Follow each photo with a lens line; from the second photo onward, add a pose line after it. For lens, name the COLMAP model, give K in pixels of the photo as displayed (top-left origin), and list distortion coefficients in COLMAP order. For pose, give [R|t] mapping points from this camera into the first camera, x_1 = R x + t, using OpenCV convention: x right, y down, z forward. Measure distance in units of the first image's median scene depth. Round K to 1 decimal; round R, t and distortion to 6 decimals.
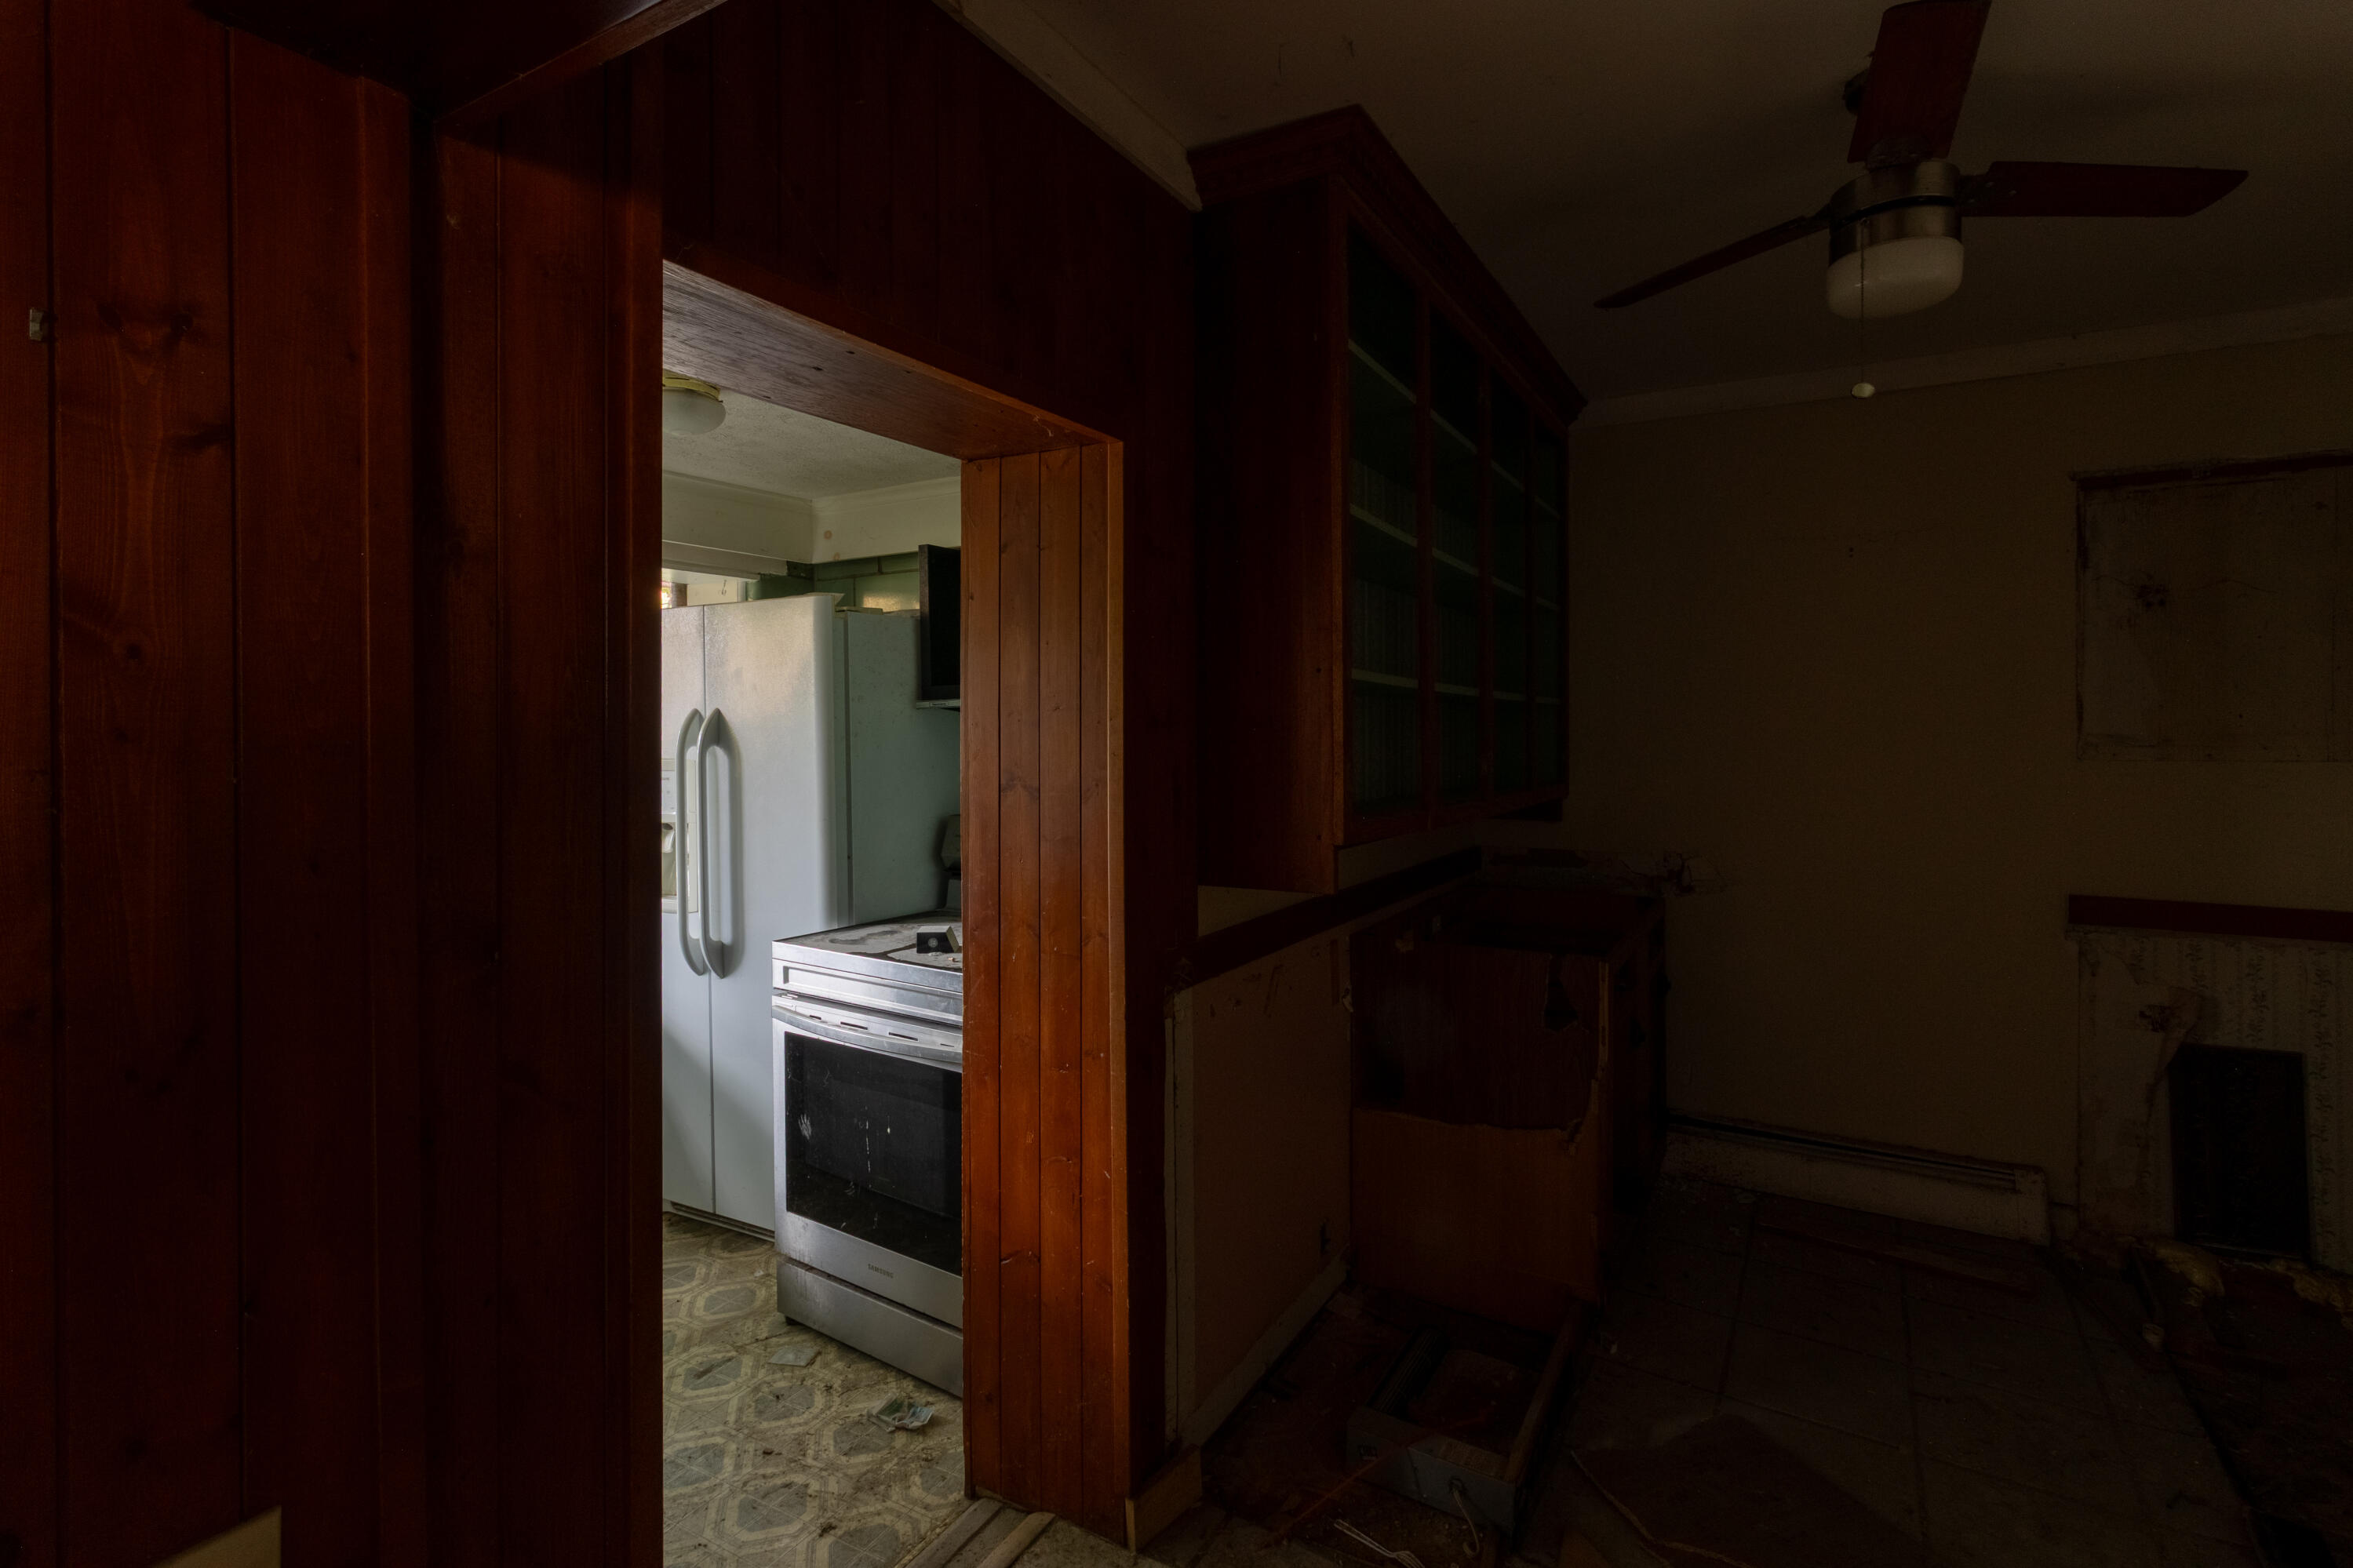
lens RADIAL K [[1075.9, 0, 1174.3], [0, 1075.9, 769.9], [0, 0, 1]] dist [0.001757, -0.000092]
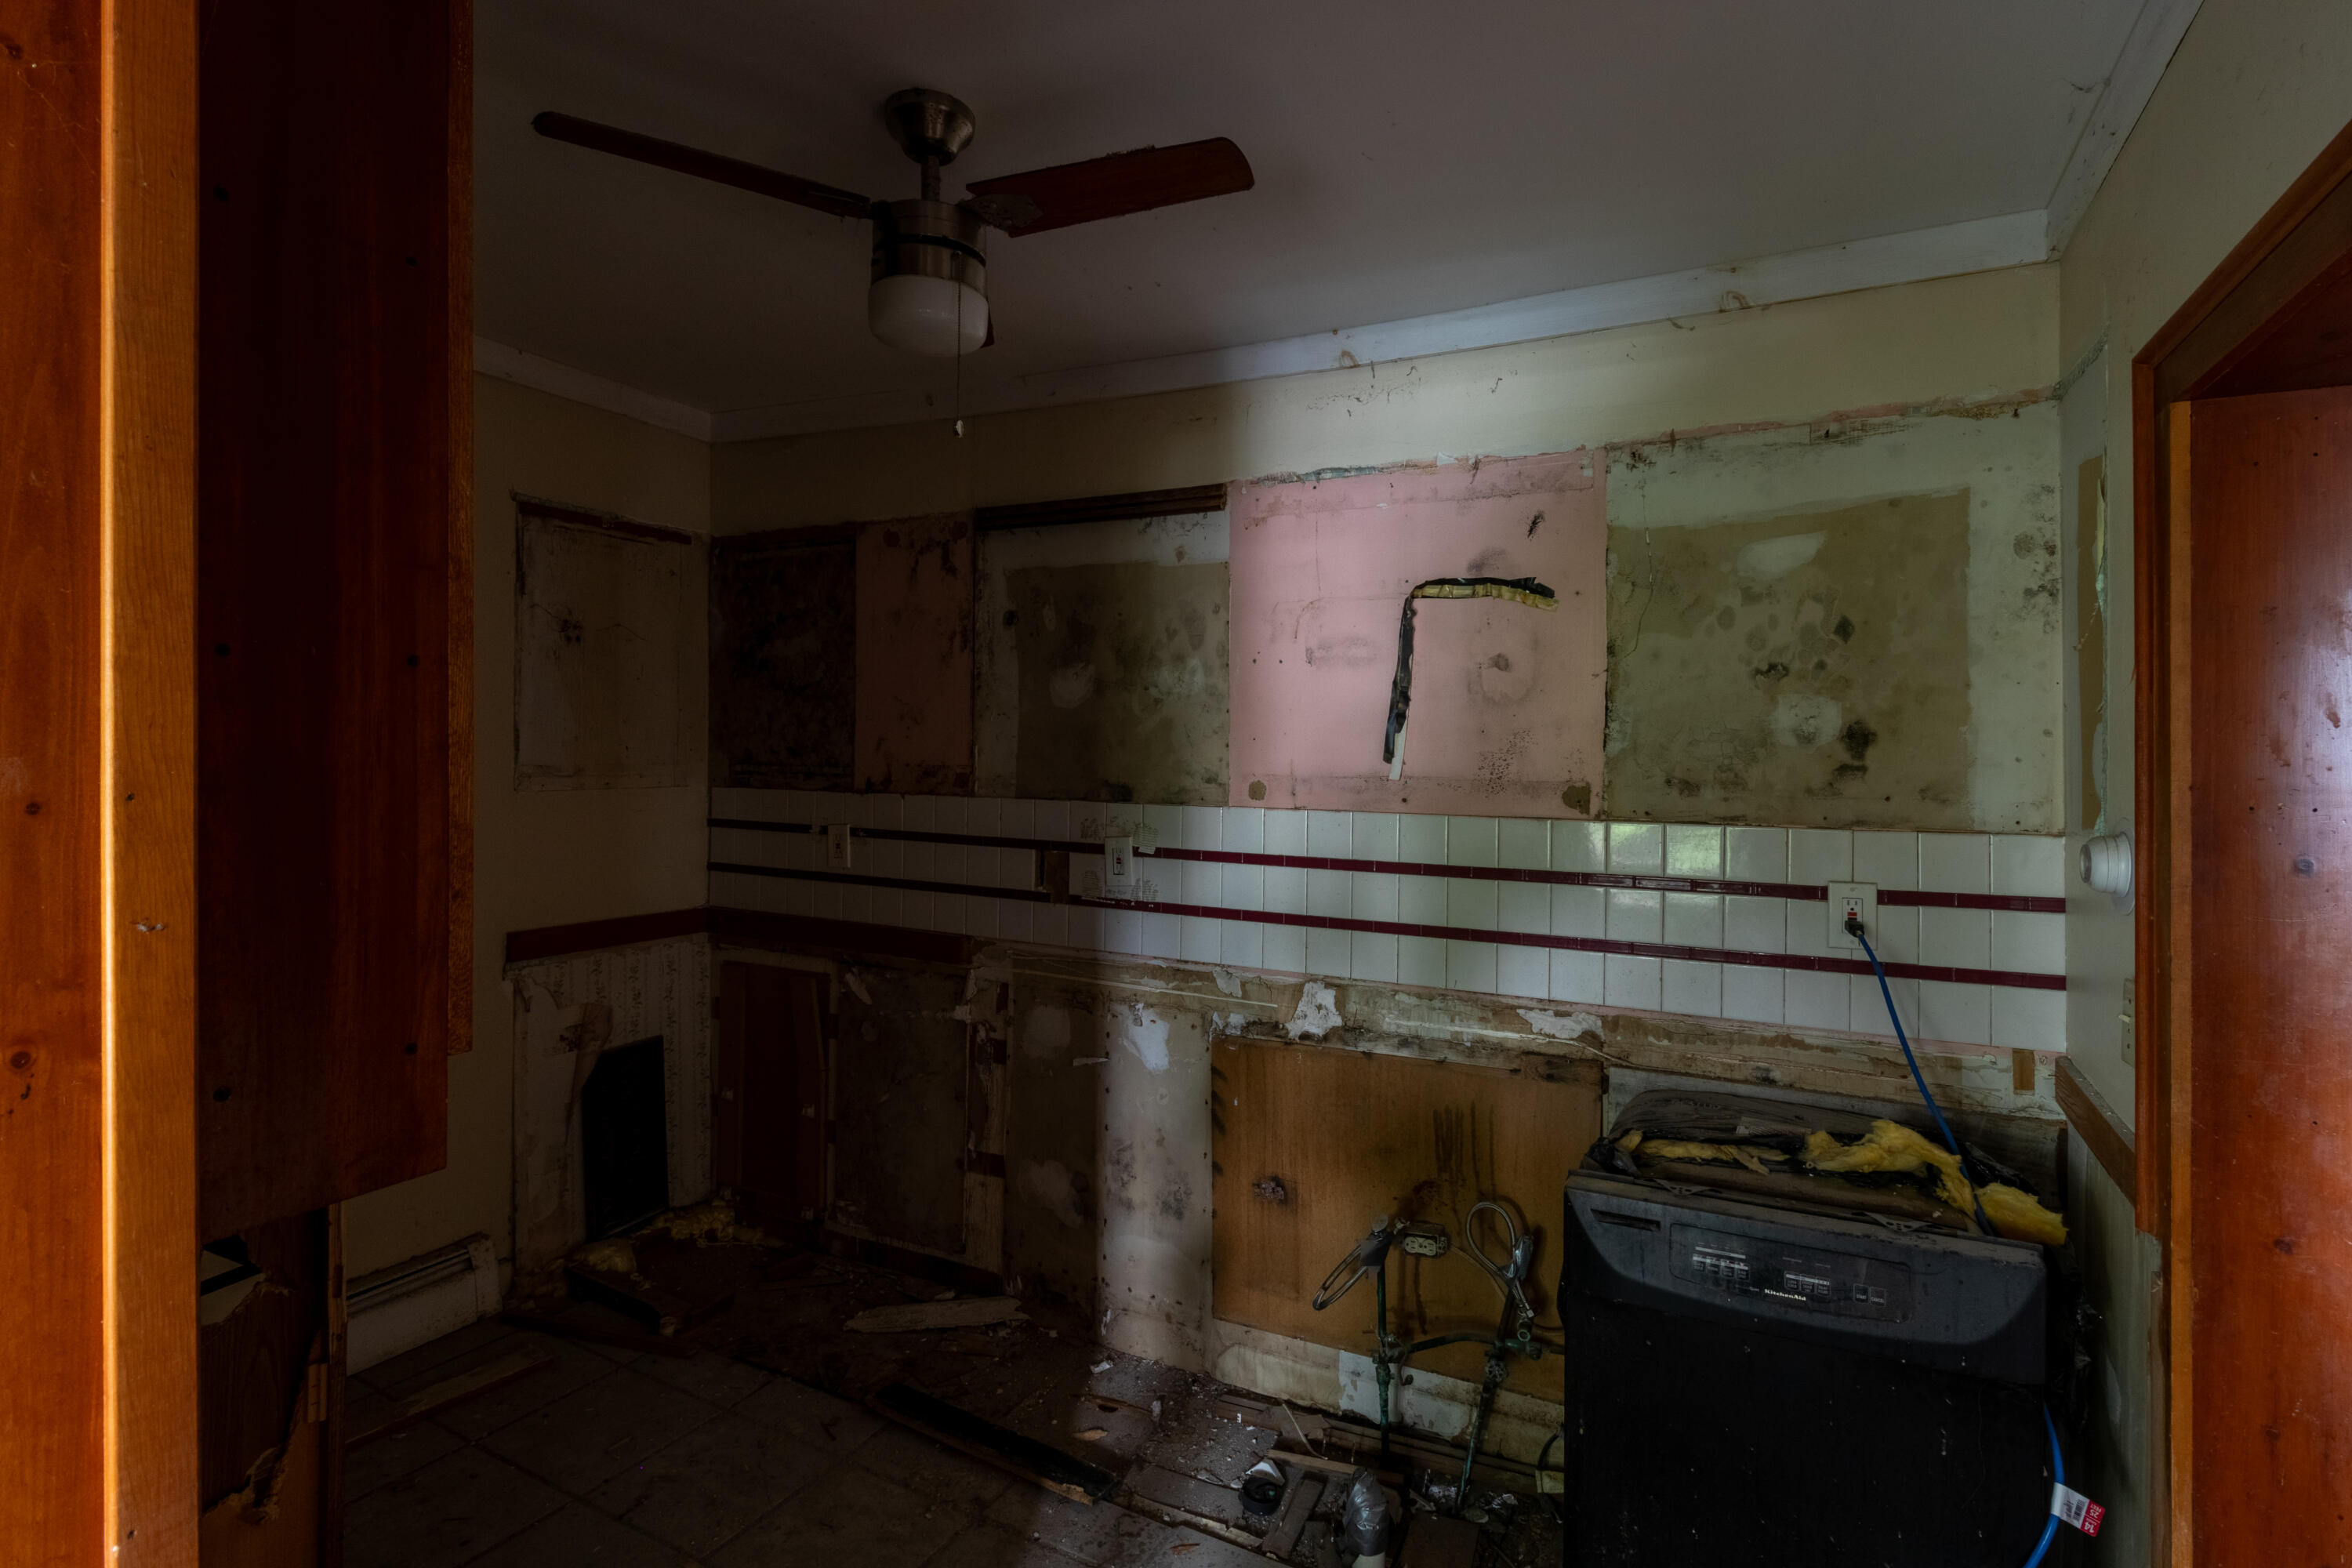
lens RADIAL K [[1150.0, 0, 1176.7], [0, 1150.0, 767.6], [0, 0, 1]] dist [-0.001752, -0.000196]
pose [[-0.050607, -0.013428, 0.998628, -0.220983], [0.024067, 0.999603, 0.014661, -0.032243], [-0.998429, 0.024776, -0.050264, 0.471482]]
